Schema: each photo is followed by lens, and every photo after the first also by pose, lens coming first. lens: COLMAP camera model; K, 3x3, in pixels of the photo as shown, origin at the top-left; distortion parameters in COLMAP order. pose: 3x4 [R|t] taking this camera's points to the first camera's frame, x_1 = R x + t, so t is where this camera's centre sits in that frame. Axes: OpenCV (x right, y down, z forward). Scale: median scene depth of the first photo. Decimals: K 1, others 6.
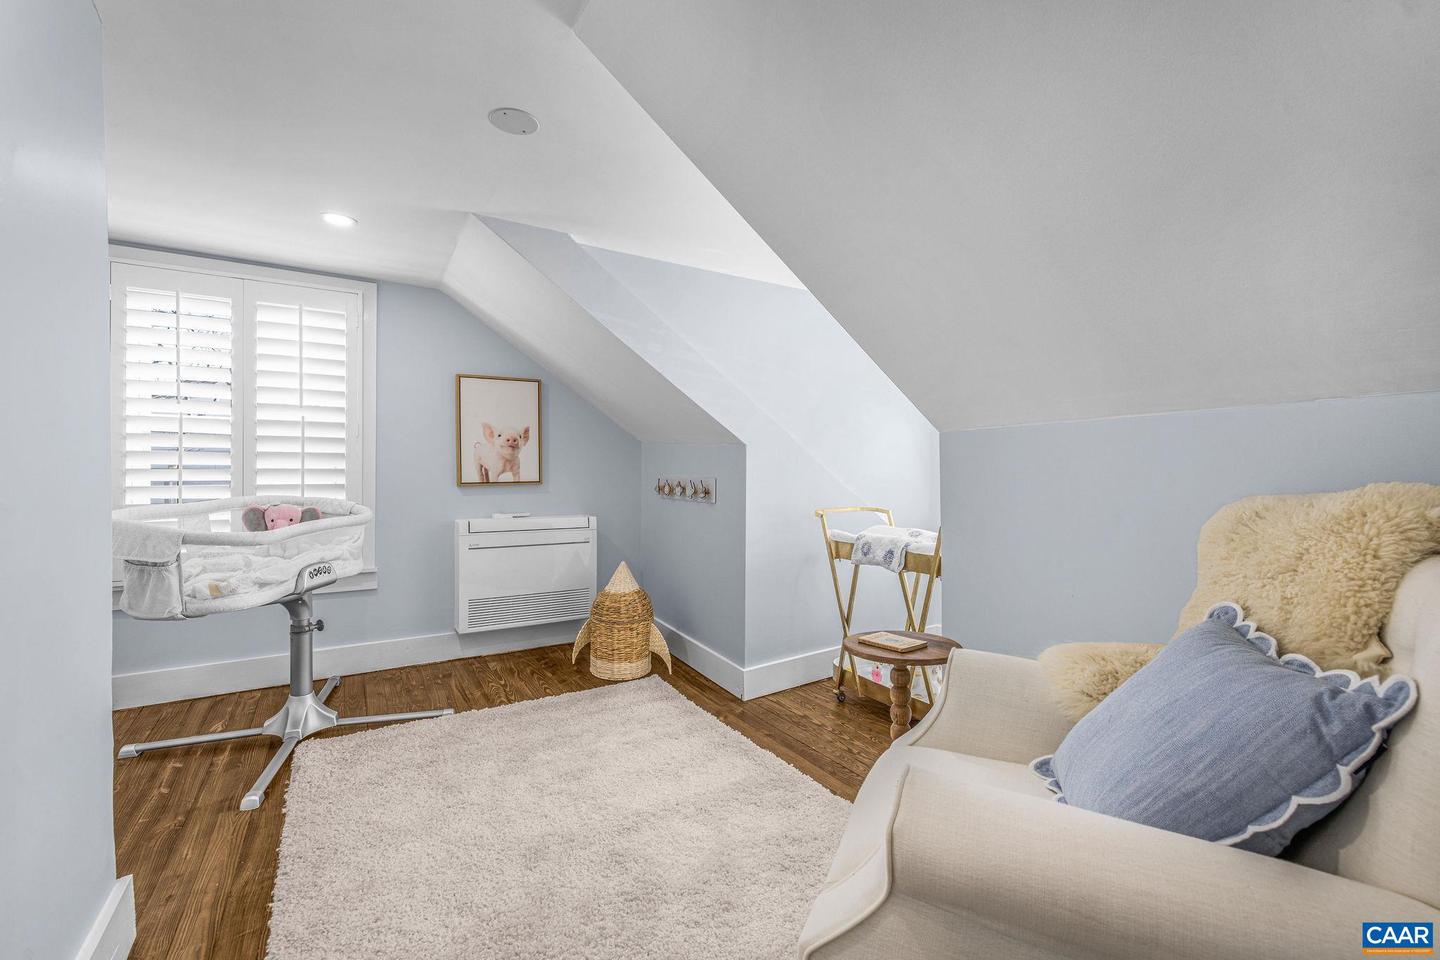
lens RADIAL K [[609.9, 0, 715.7], [0, 609.9, 483.6], [0, 0, 1]] dist [-0.032654, 0.010107]
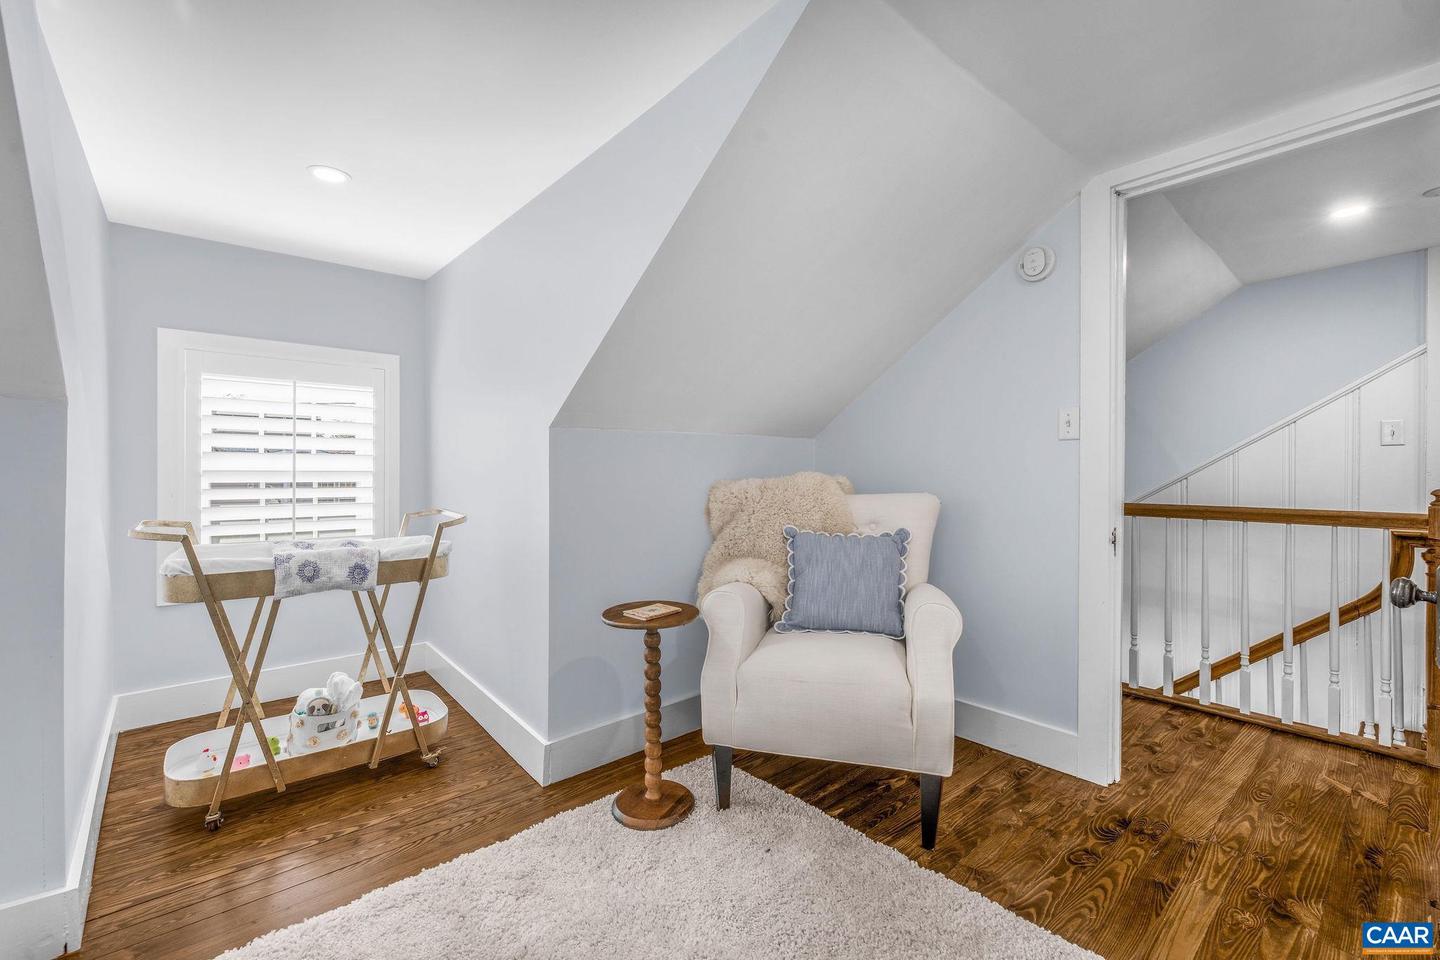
lens RADIAL K [[609.9, 0, 717.7], [0, 609.9, 476.2], [0, 0, 1]] dist [-0.032654, 0.010107]
pose [[-0.158120, -0.002959, 0.987415, -0.453422], [-0.003043, 0.999992, 0.002510, -0.005284], [-0.987415, -0.002608, -0.158128, 0.567497]]
